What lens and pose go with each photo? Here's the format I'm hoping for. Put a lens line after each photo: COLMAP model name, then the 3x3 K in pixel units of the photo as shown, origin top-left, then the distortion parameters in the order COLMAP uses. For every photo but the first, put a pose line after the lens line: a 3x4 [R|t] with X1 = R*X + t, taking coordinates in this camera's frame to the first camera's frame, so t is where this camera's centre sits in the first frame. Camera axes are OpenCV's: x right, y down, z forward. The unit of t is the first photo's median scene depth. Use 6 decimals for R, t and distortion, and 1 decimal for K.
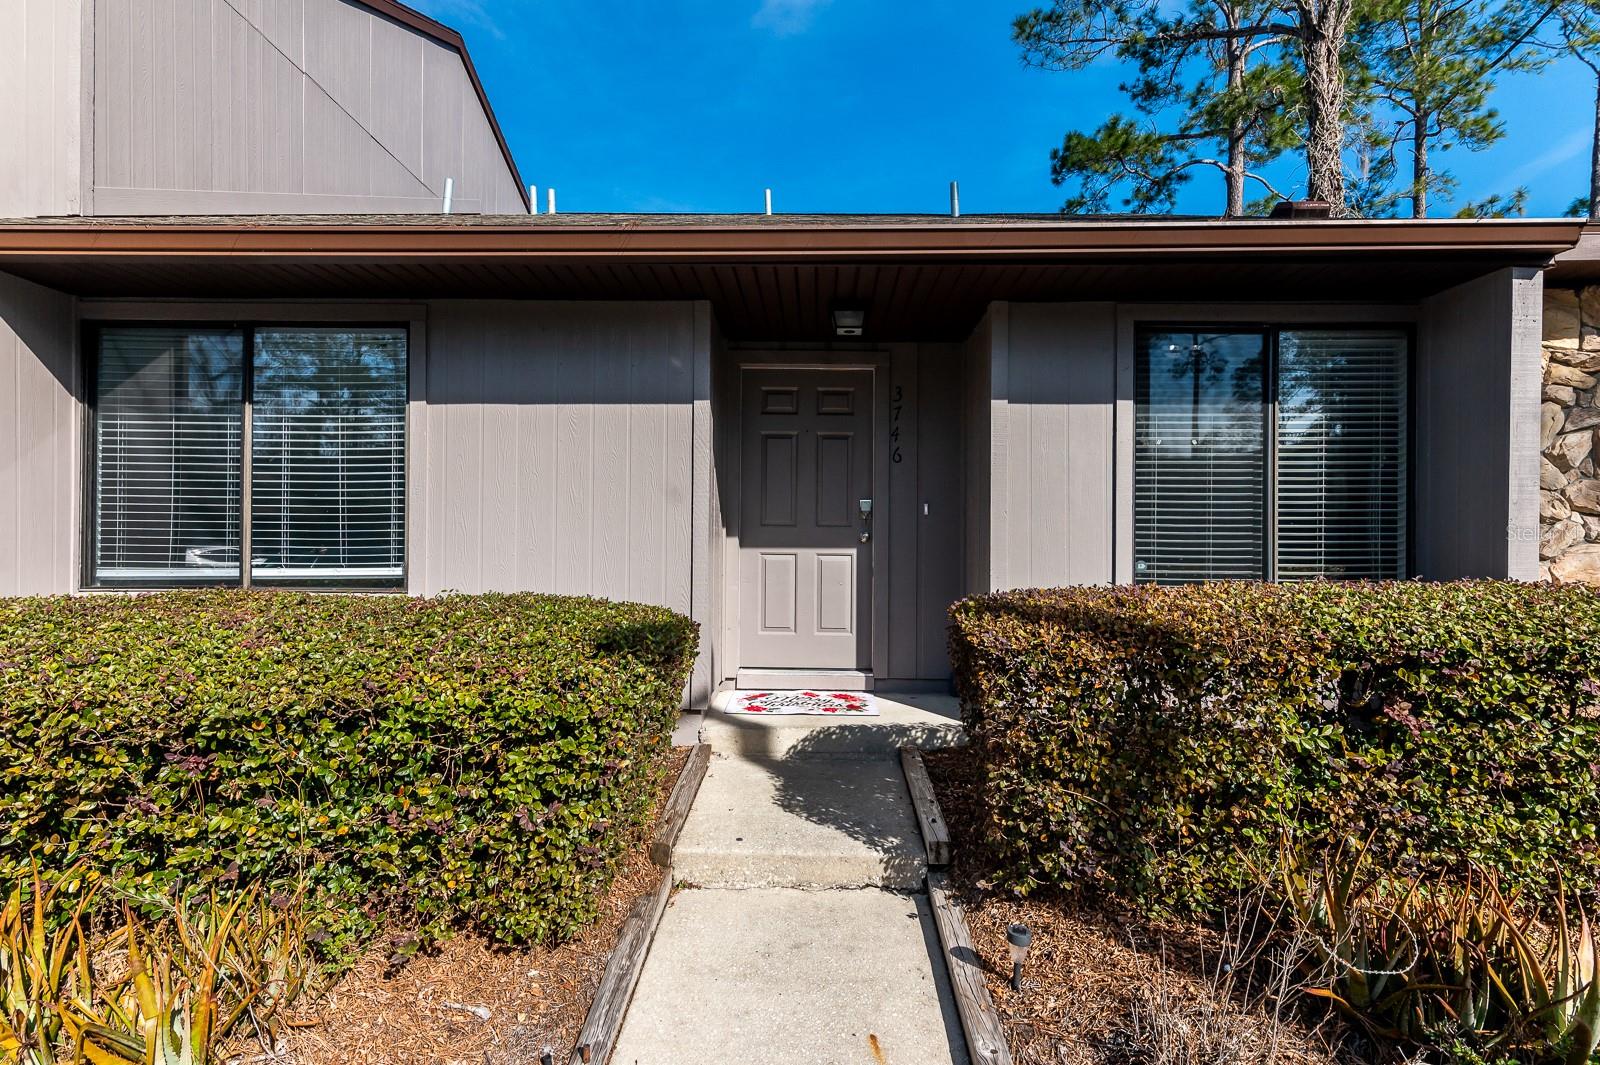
lens RADIAL K [[739.3, 0, 799.8], [0, 739.3, 550.1], [0, 0, 1]] dist [0.001844, 0.000240]
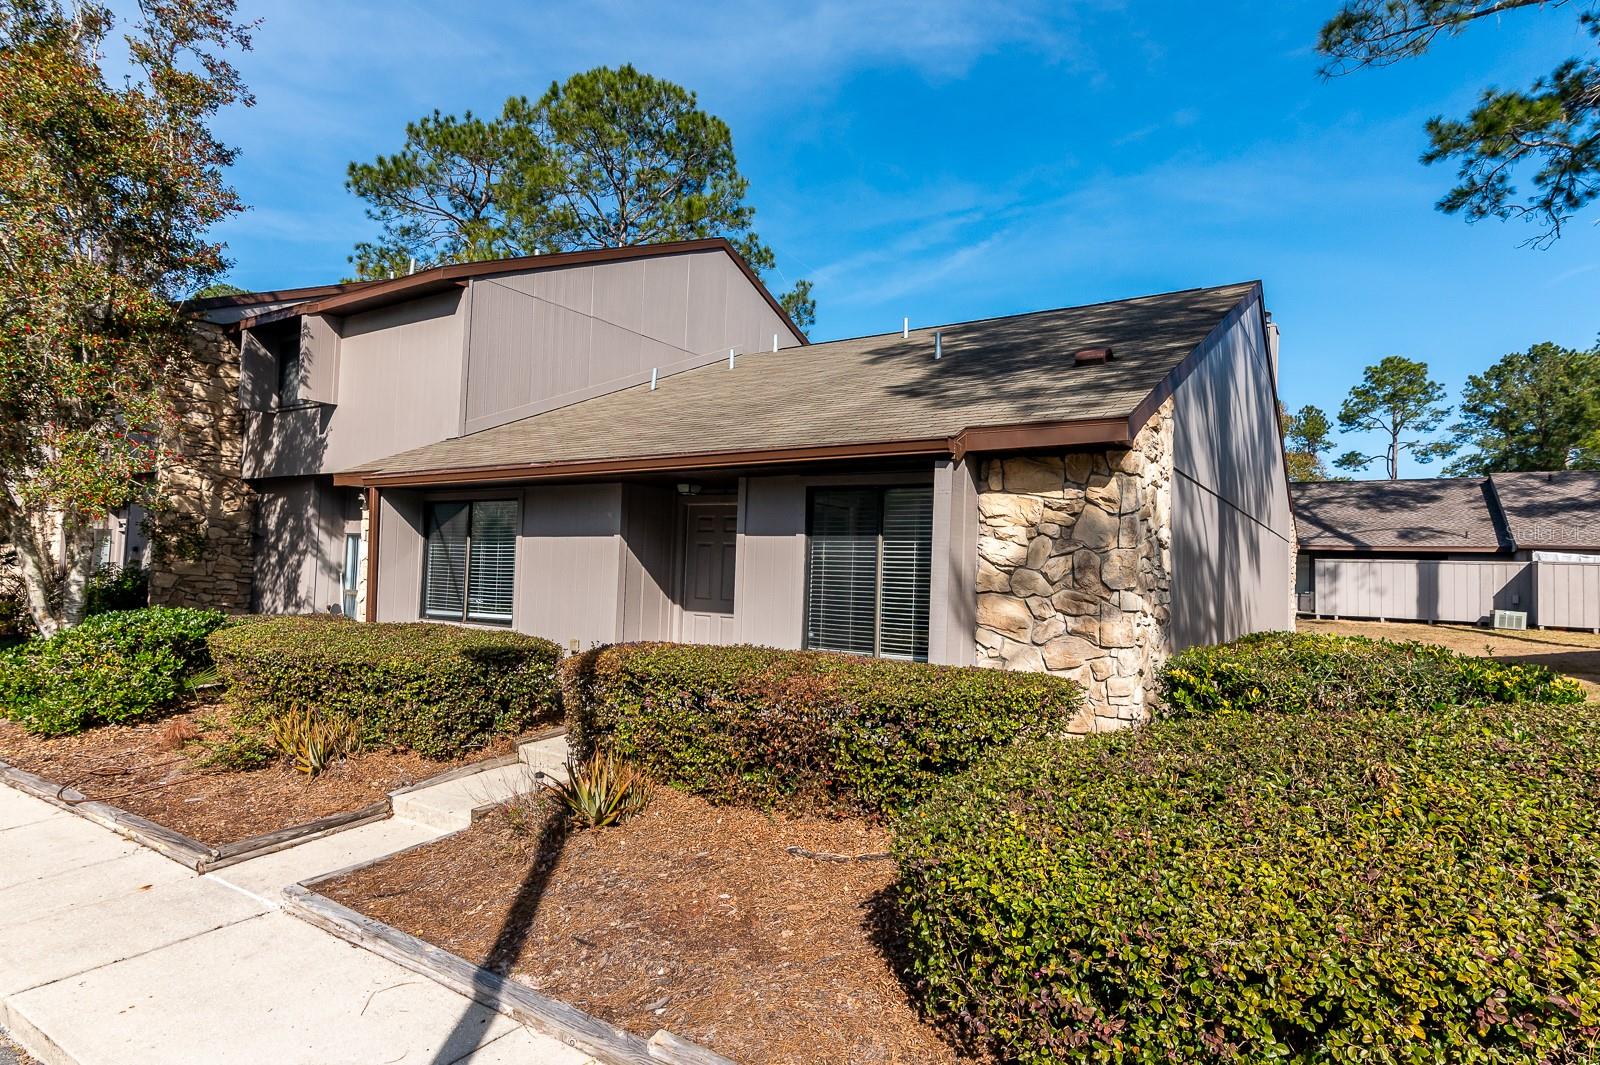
lens RADIAL K [[723.6, 0, 810.6], [0, 723.6, 536.9], [0, 0, 1]] dist [0.015189, -0.000110]
pose [[0.881103, -0.008496, -0.472848, 1.195553], [-0.027106, 0.997288, -0.068429, -0.082002], [0.472147, 0.073110, 0.878483, -0.413955]]
